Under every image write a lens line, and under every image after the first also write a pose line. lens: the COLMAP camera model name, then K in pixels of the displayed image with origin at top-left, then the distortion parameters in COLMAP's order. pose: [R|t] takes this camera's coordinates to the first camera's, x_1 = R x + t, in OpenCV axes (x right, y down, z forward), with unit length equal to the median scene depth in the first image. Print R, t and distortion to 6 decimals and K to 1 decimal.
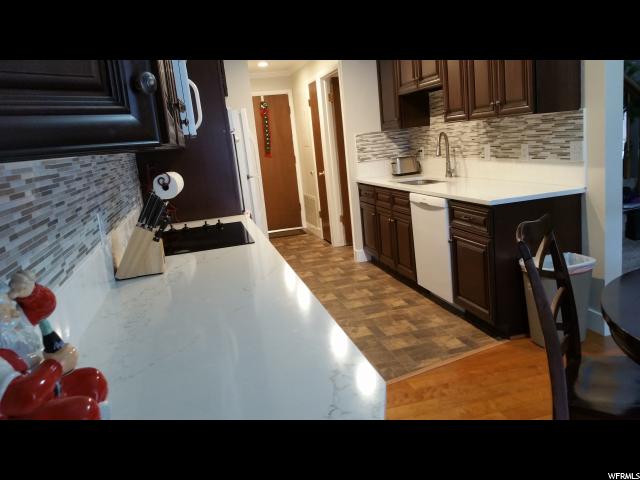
lens RADIAL K [[514.2, 0, 326.7], [0, 514.2, 237.9], [0, 0, 1]] dist [0.080757, -0.140441]
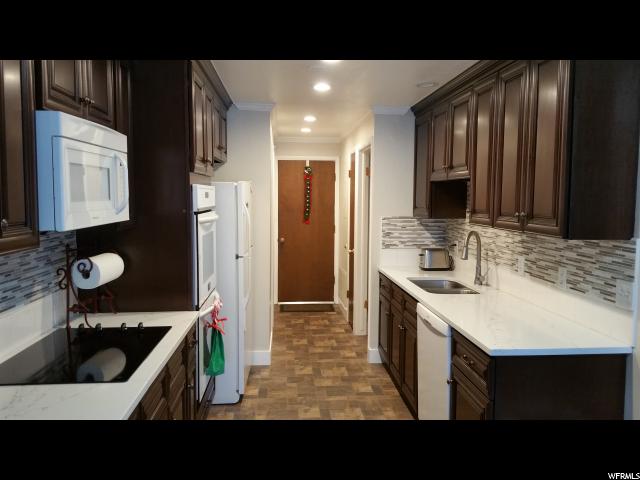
lens RADIAL K [[514.2, 0, 326.0], [0, 514.2, 225.8], [0, 0, 1]] dist [0.080757, -0.140441]
pose [[0.981206, 0.115490, -0.154587, 0.119477], [-0.134235, 0.984035, -0.116863, -0.083888], [0.138623, 0.135417, 0.981043, 0.148298]]
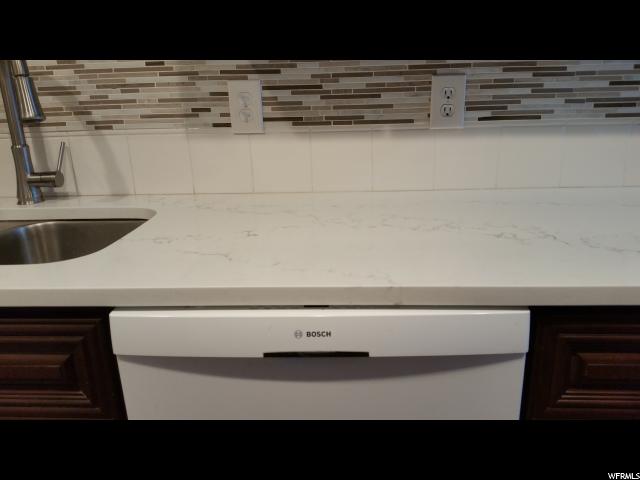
lens RADIAL K [[514.2, 0, 332.0], [0, 514.2, 248.8], [0, 0, 1]] dist [0.080757, -0.140441]
pose [[0.295787, -0.204750, 0.933053, 0.019882], [0.178462, 0.971406, 0.156592, -0.112341], [-0.938436, 0.120196, 0.323870, 0.789459]]
